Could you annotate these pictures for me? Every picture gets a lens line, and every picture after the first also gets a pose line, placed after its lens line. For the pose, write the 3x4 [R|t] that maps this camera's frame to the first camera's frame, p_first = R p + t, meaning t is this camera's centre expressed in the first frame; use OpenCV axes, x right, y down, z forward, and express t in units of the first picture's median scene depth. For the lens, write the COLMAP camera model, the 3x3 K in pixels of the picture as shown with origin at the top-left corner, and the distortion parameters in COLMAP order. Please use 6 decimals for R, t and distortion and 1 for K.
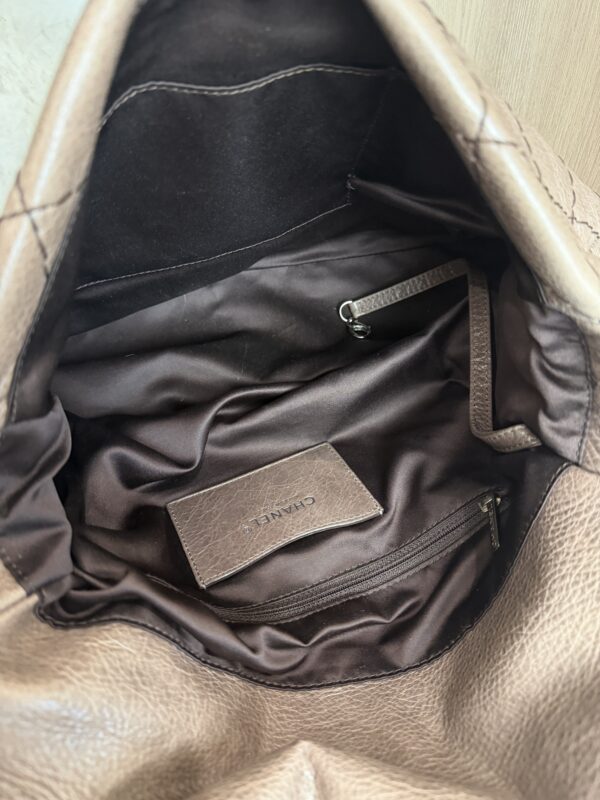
lens RADIAL K [[564.4, 0, 300.0], [0, 564.4, 400.0], [0, 0, 1]] dist [-0.005504, -0.001999]
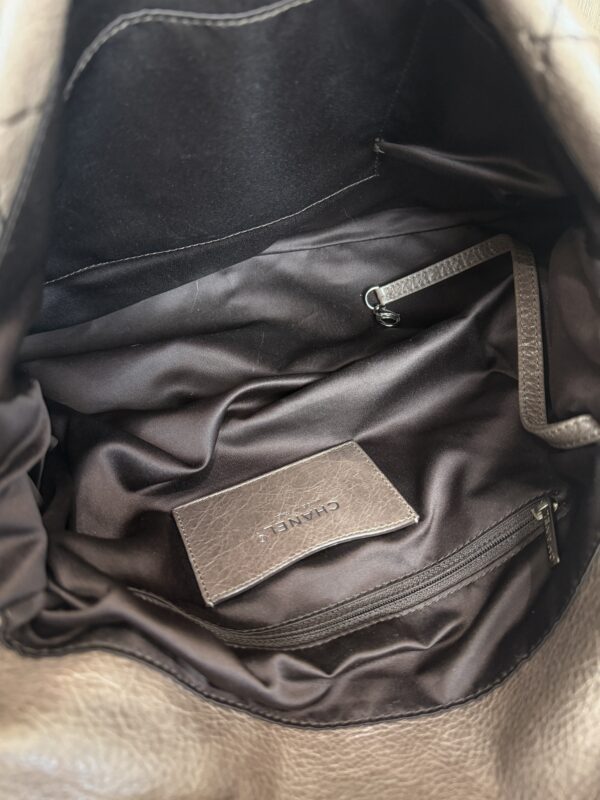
lens RADIAL K [[592.0, 0, 295.5], [0, 592.0, 397.1], [0, 0, 1]] dist [-0.023953, -0.000784]
pose [[0.998922, -0.003210, -0.046305, 0.001802], [0.002821, 0.999960, -0.008478, 0.022000], [0.046330, 0.008339, 0.998891, 0.102153]]
